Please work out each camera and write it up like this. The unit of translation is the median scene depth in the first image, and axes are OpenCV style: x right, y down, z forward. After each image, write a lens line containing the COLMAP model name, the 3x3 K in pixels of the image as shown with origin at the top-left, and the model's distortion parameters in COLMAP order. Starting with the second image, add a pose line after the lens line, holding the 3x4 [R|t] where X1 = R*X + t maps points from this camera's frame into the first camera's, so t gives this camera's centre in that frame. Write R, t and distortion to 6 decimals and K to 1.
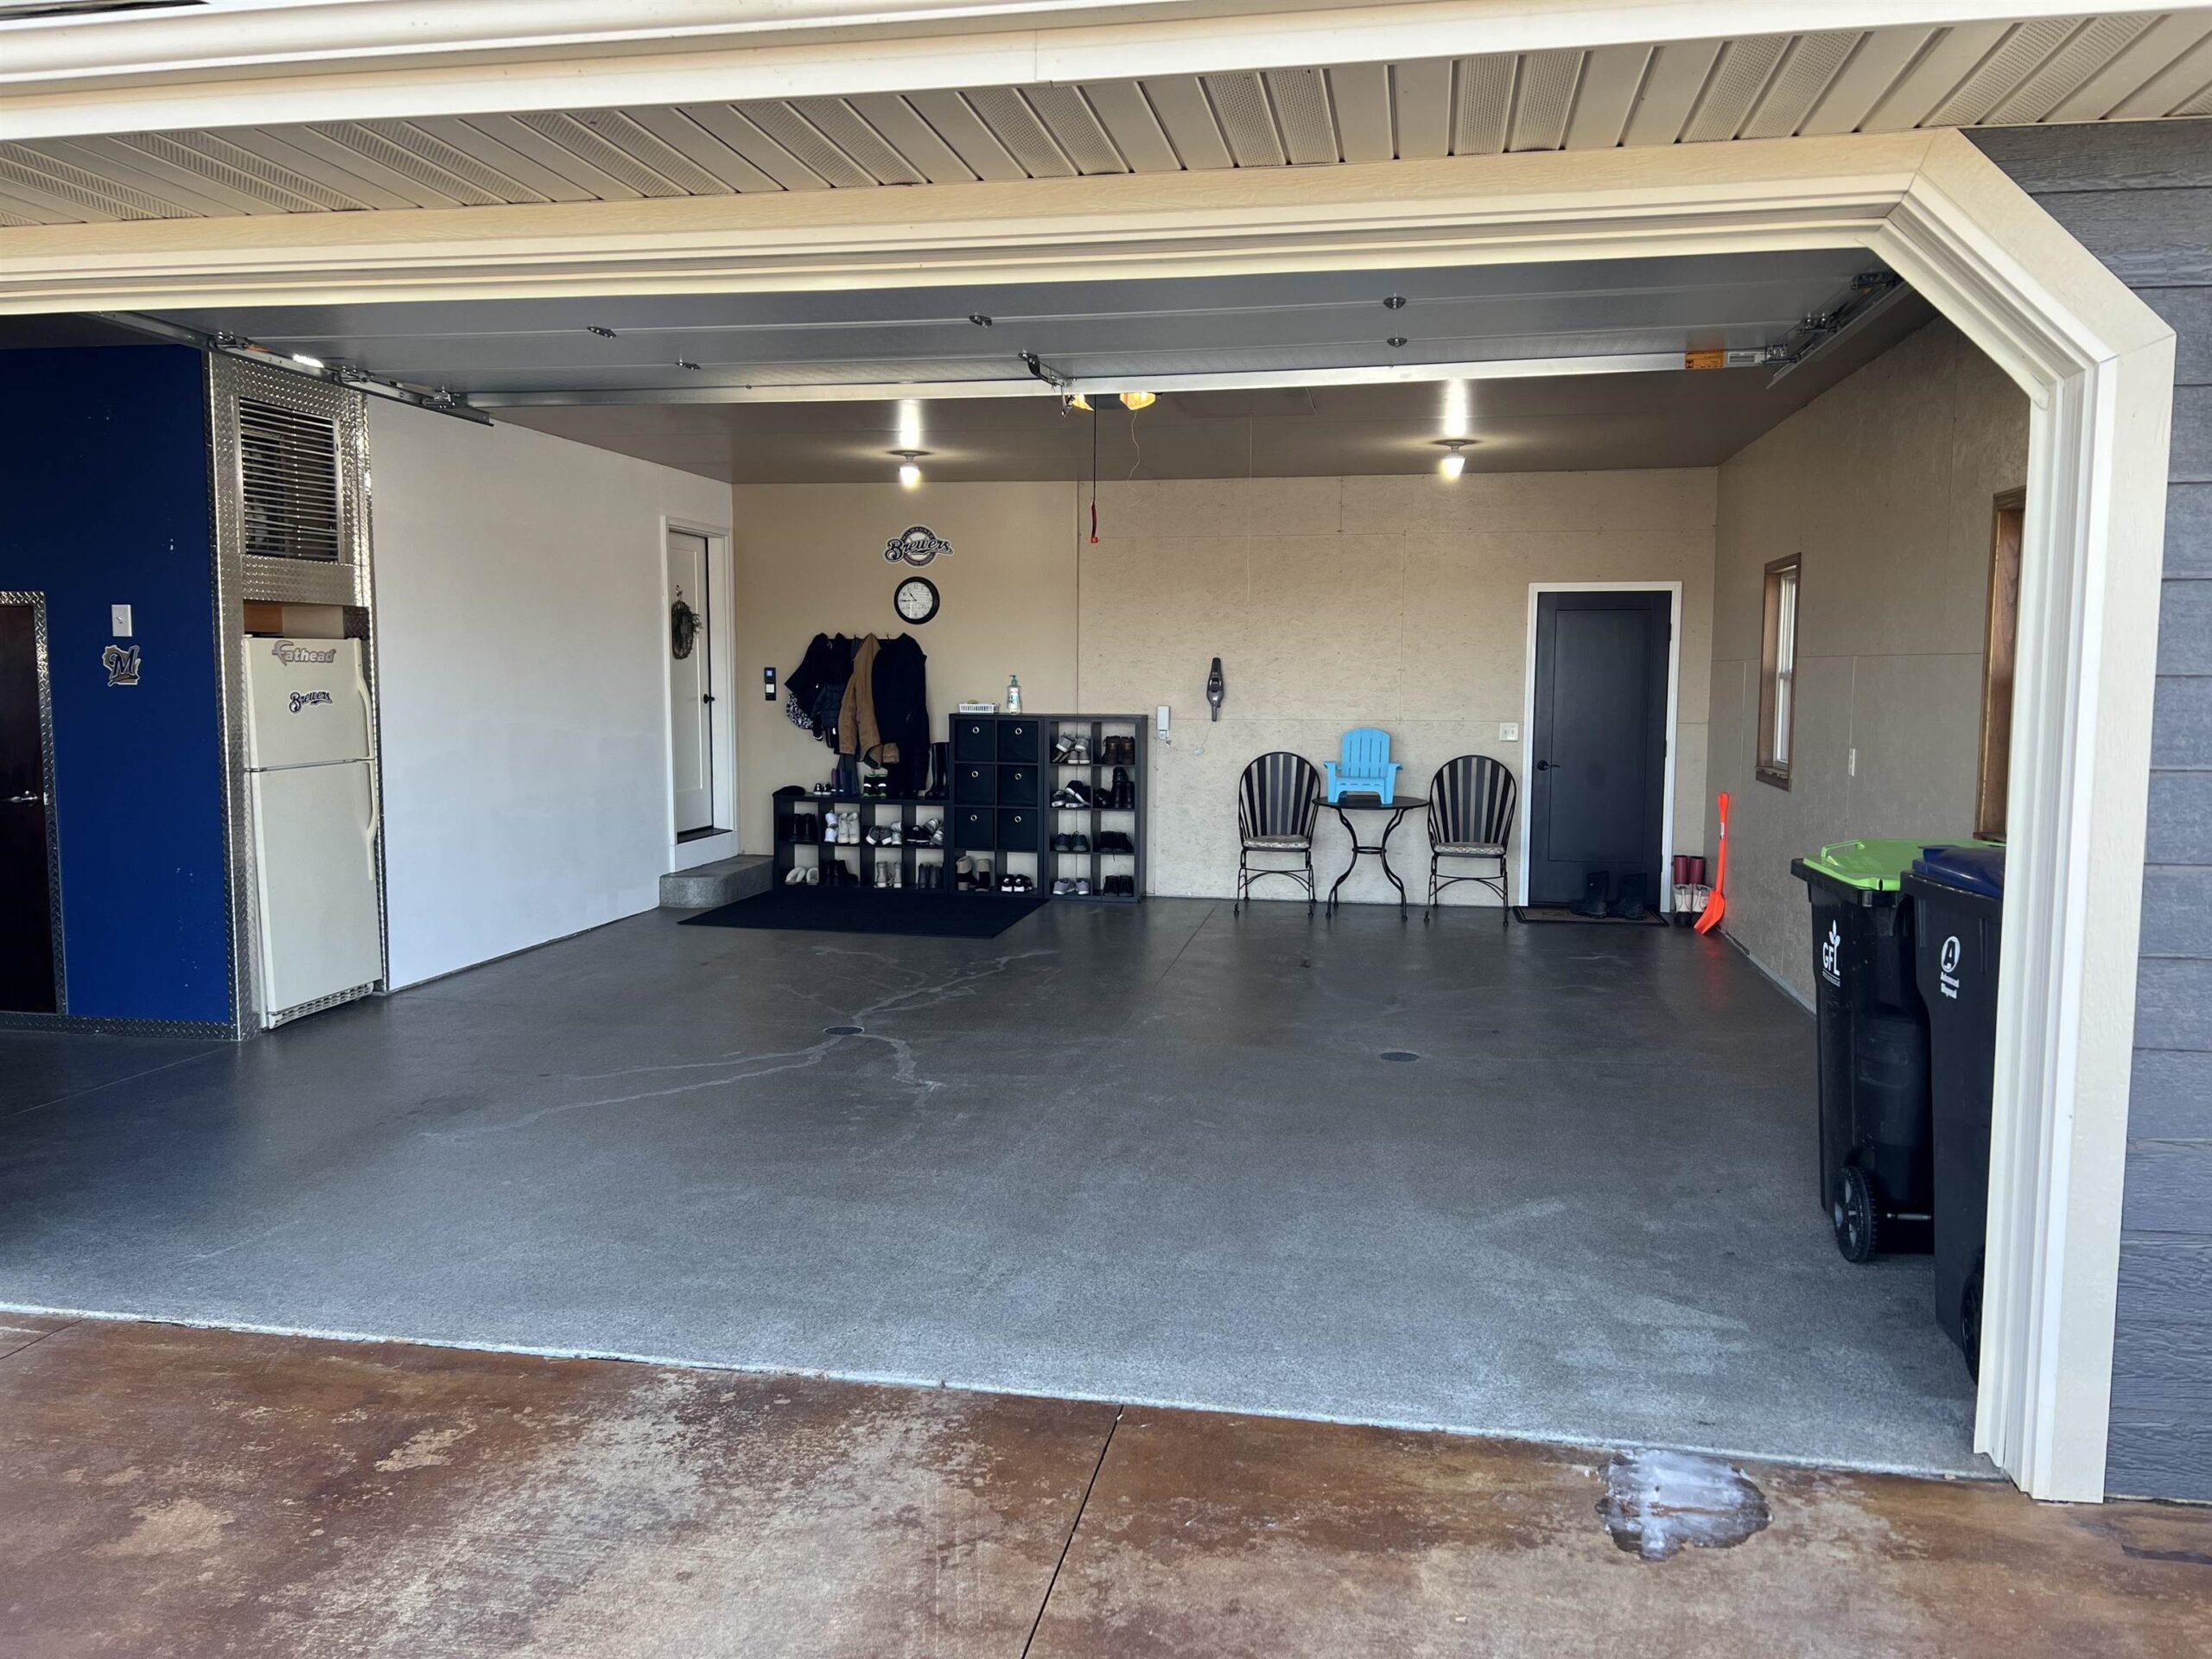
lens RADIAL K [[1664.3, 0, 1119.9], [0, 1664.3, 825.9], [0, 0, 1]] dist [0.025060, -0.016220]
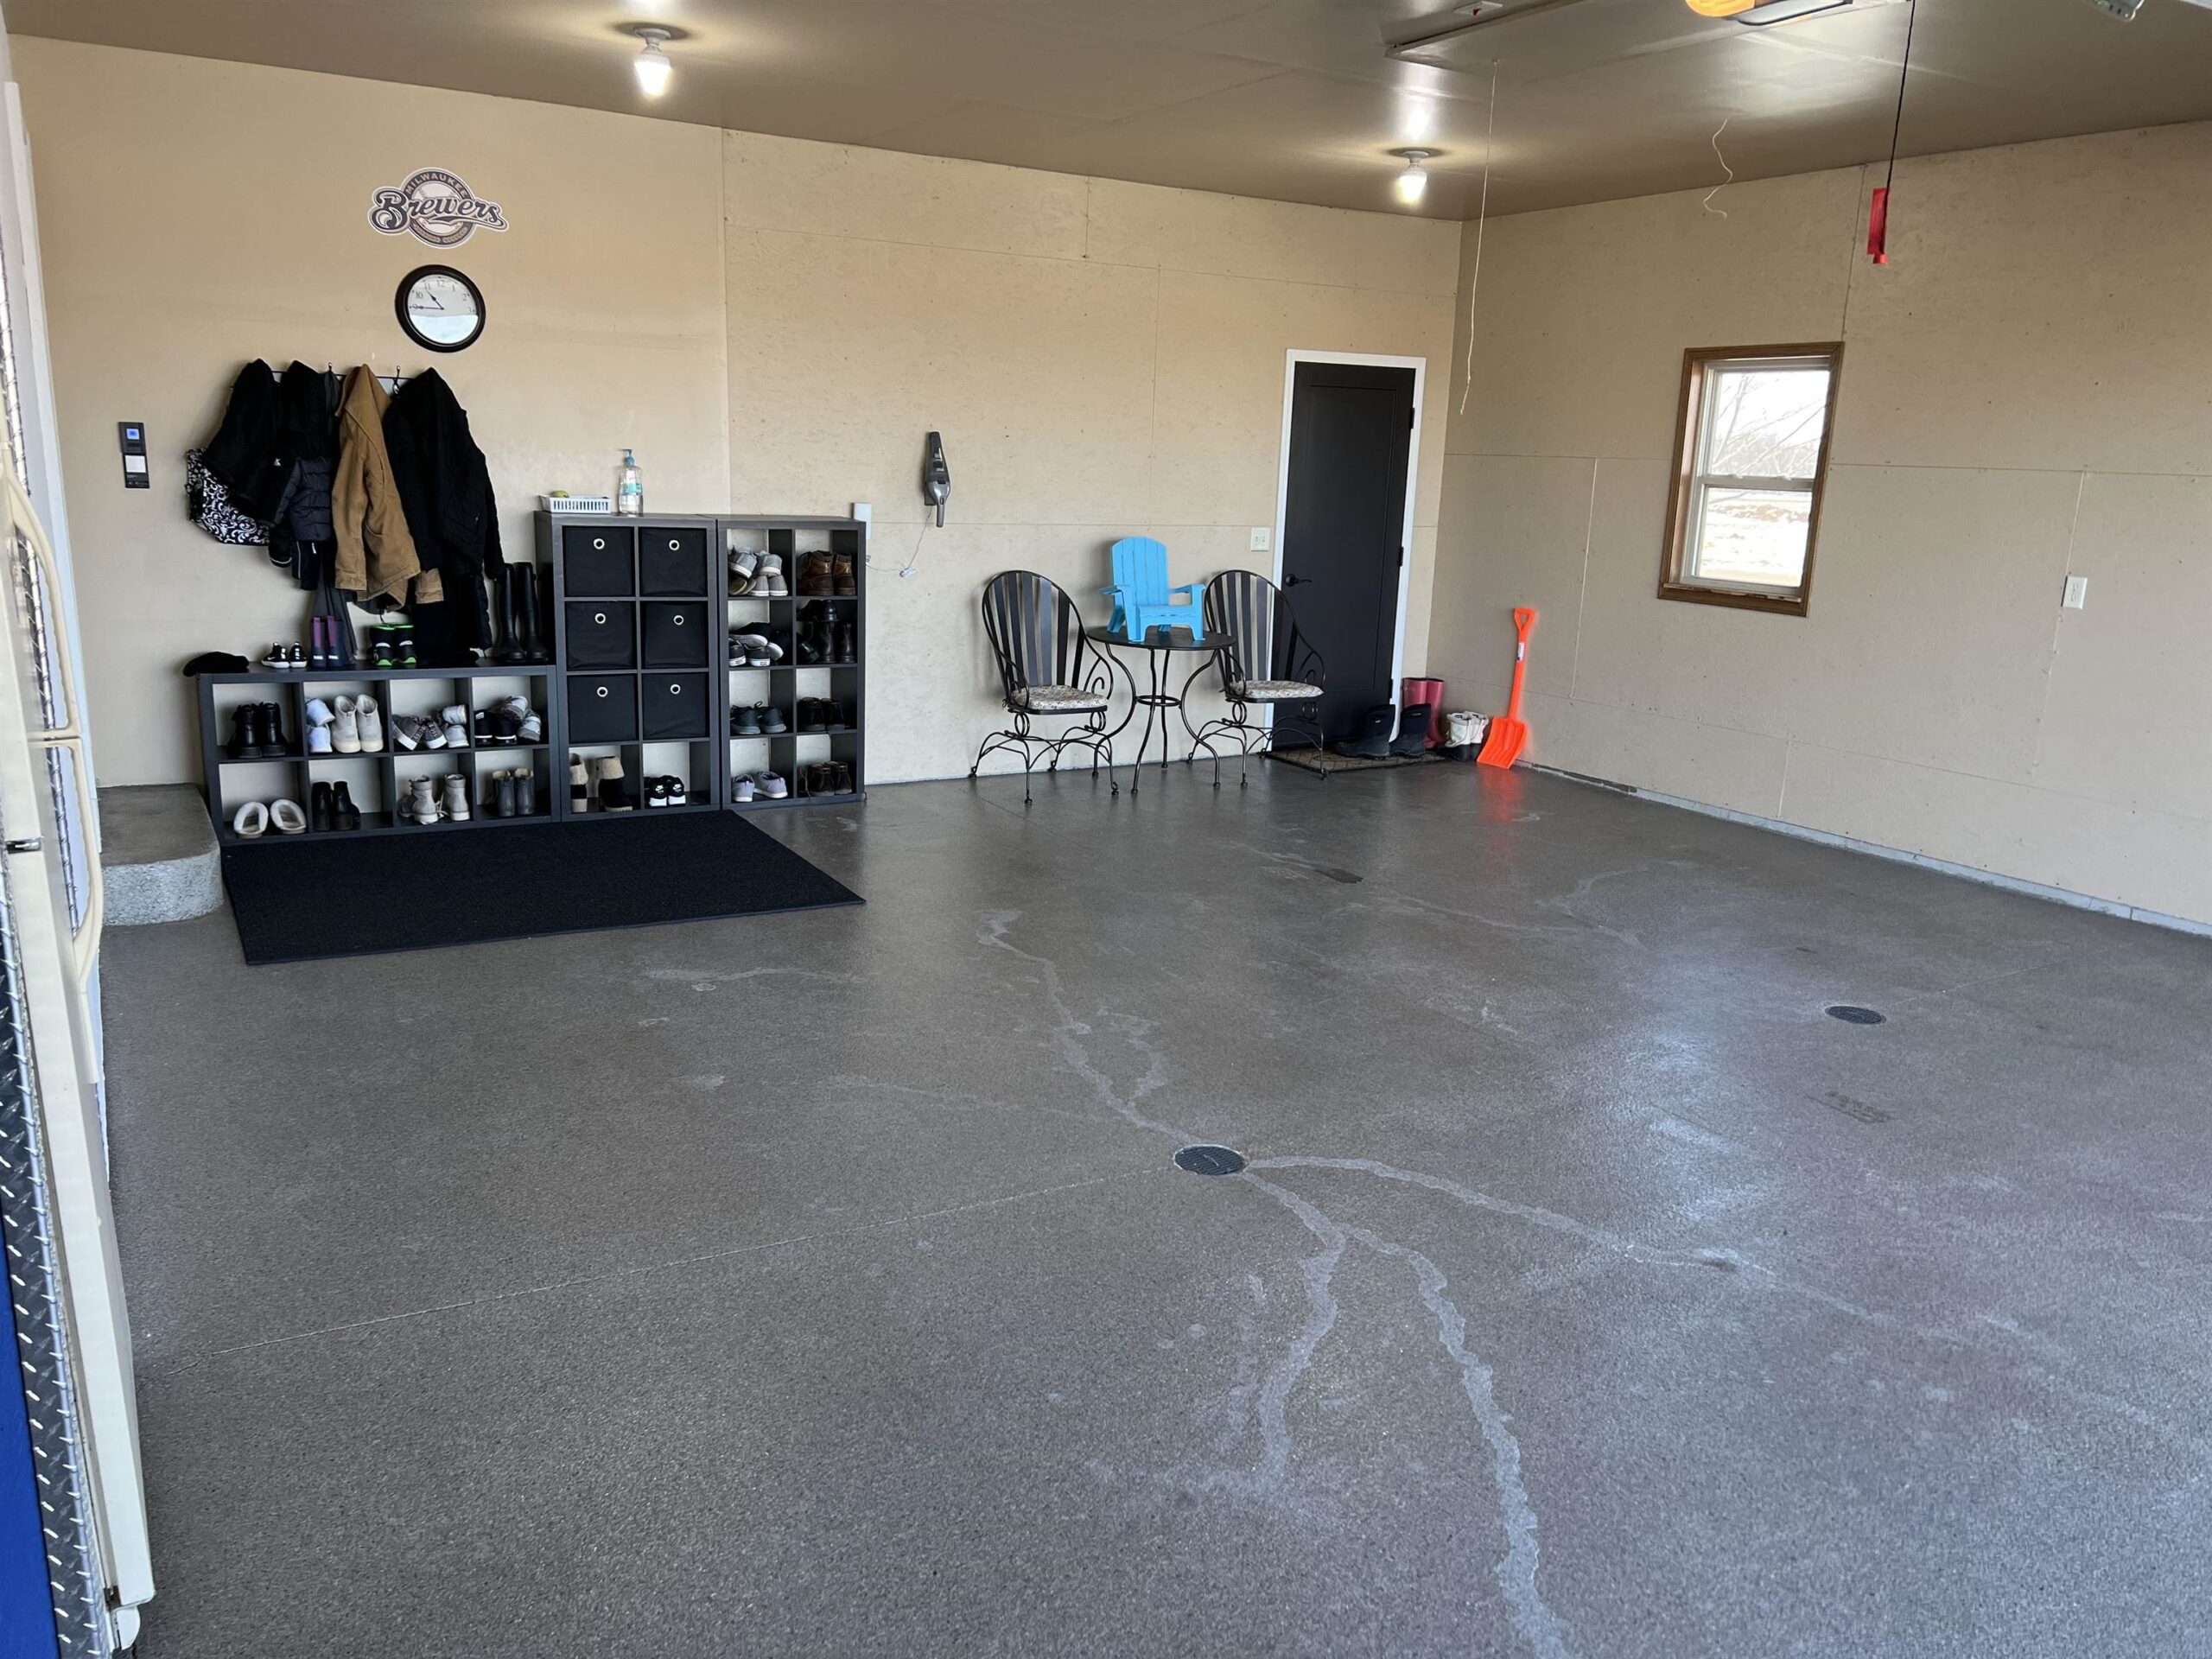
lens RADIAL K [[1664.3, 0, 1109.2], [0, 1664.3, 829.0], [0, 0, 1]] dist [0.025060, -0.016220]
pose [[0.748912, -0.127343, 0.650319, -0.347984], [0.031601, 0.987109, 0.156900, -0.044605], [-0.661916, -0.096953, 0.743281, 0.422116]]
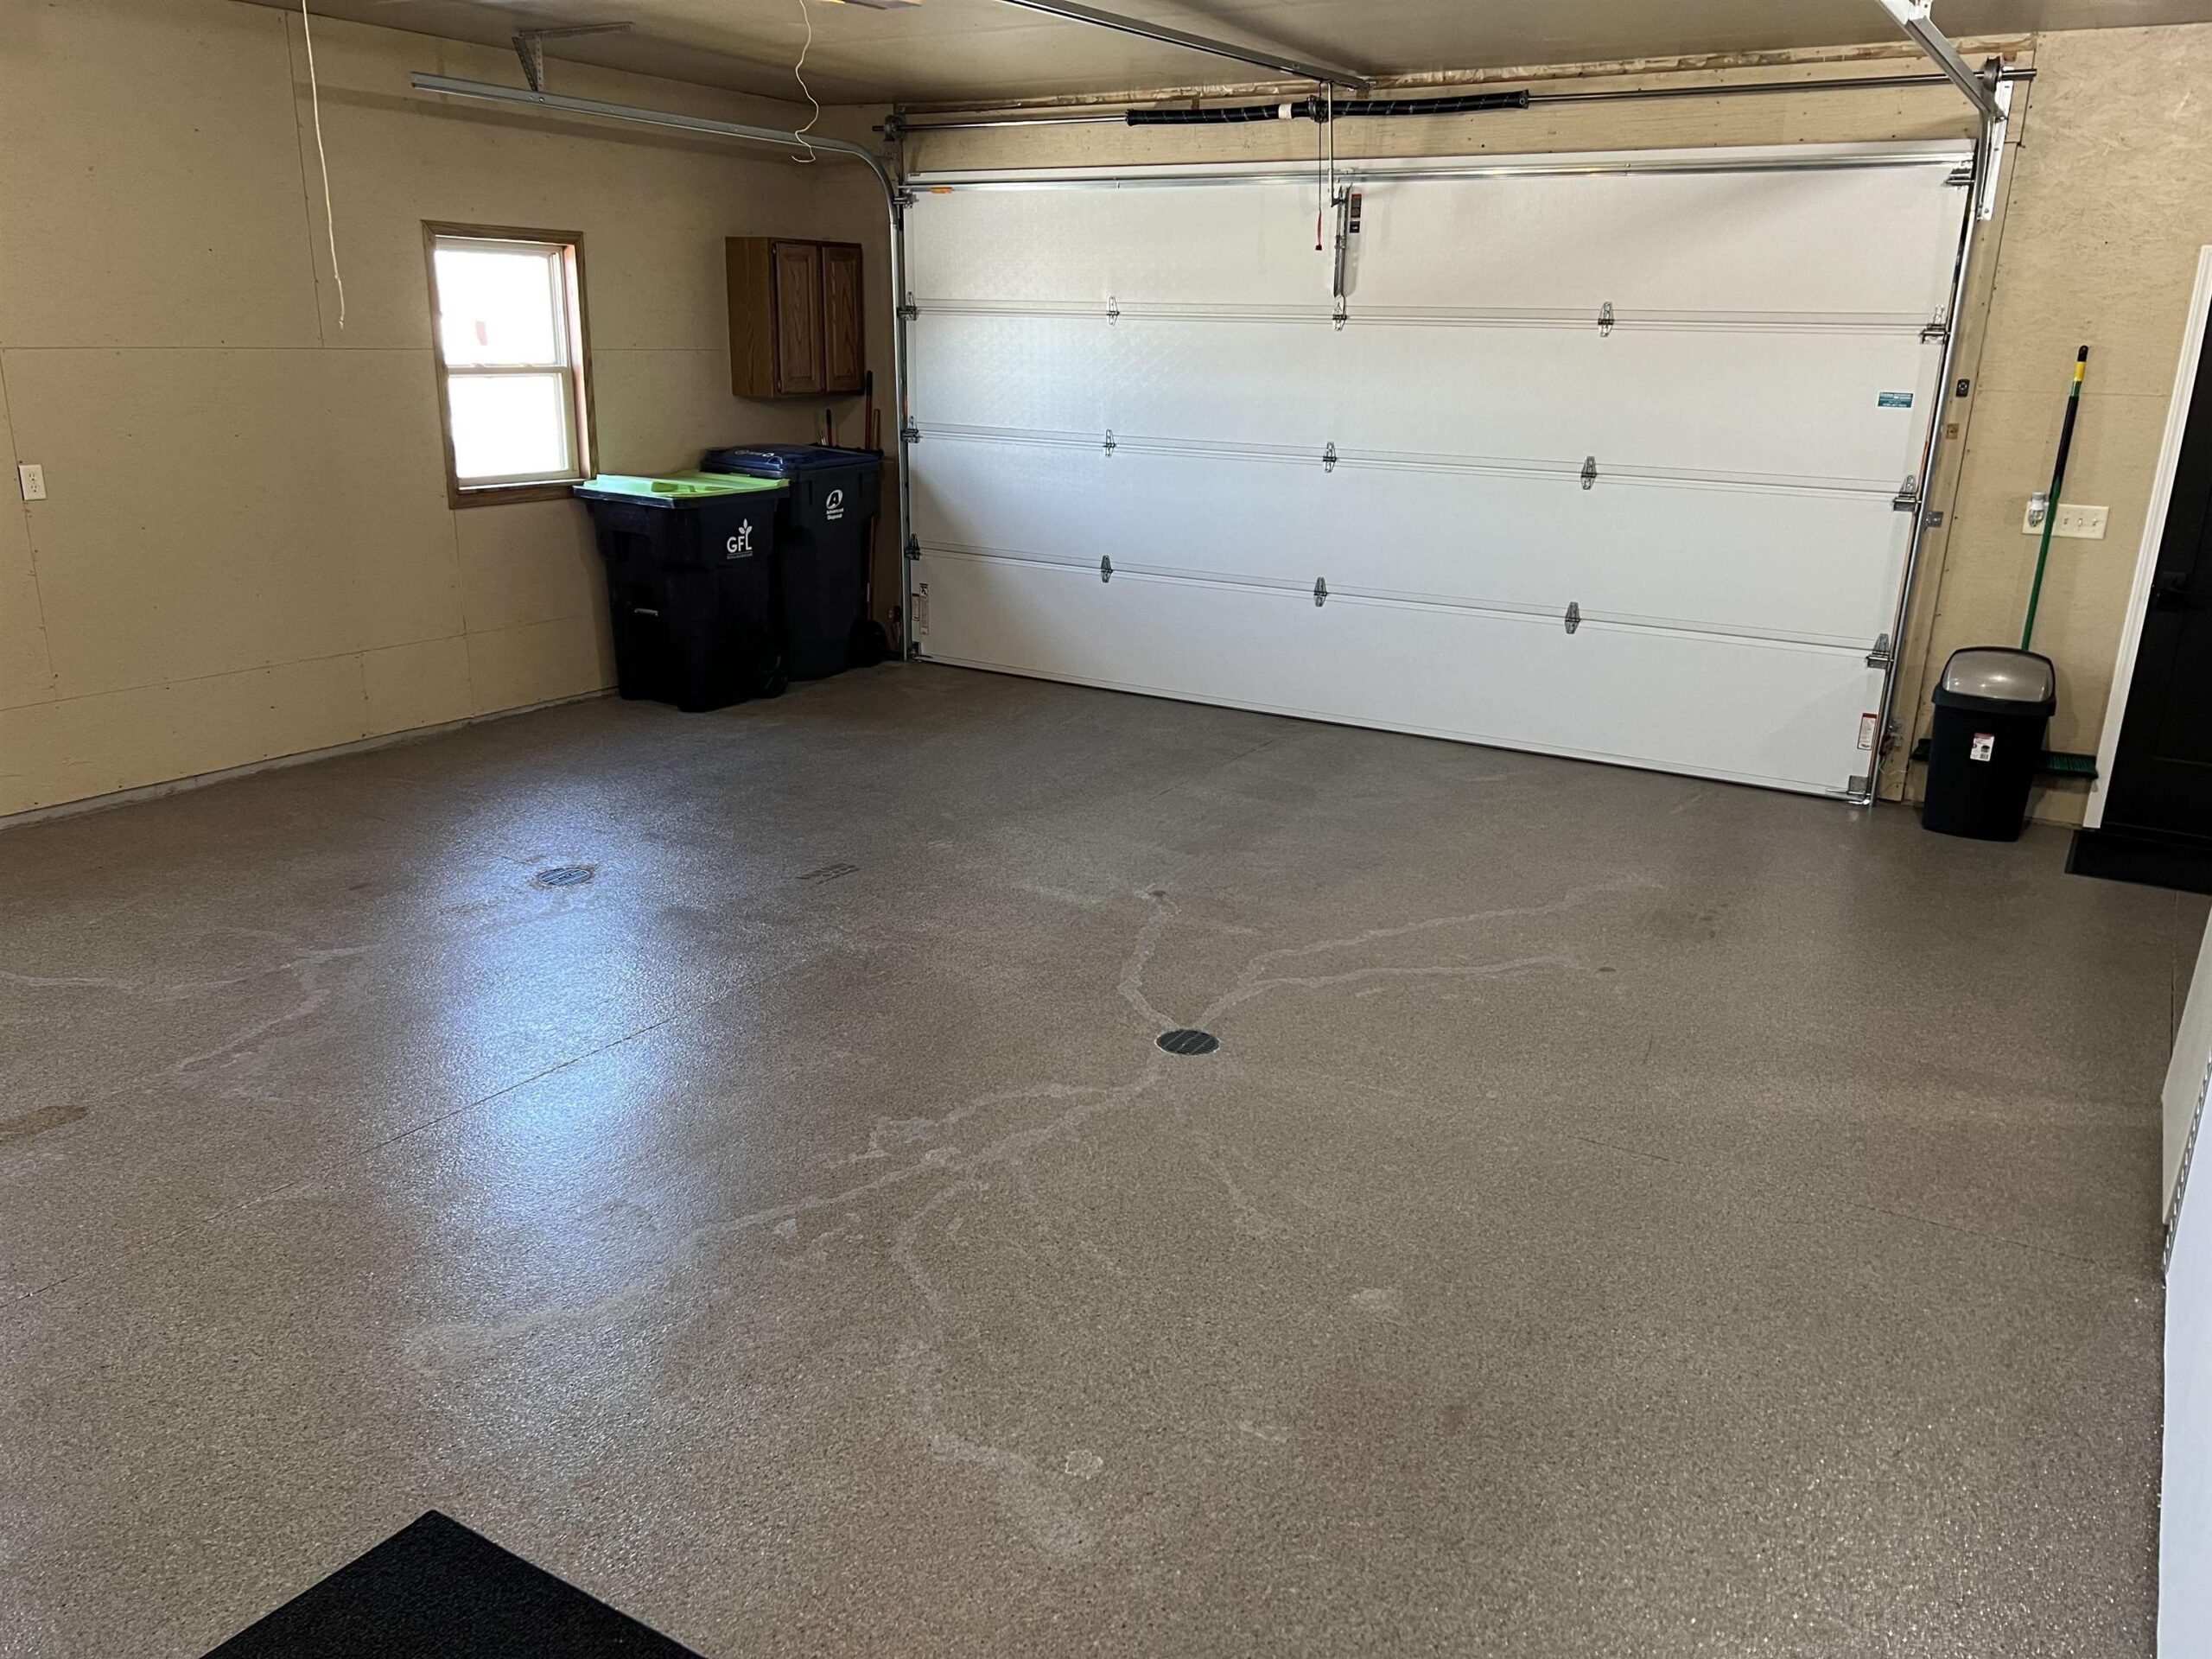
lens RADIAL K [[1664.3, 0, 1104.4], [0, 1664.3, 832.6], [0, 0, 1]] dist [0.025060, -0.016220]
pose [[-0.933110, -0.128143, 0.335984, -0.219682], [0.009240, 0.925497, 0.378643, -0.116796], [-0.359473, 0.356420, -0.862406, 0.997363]]
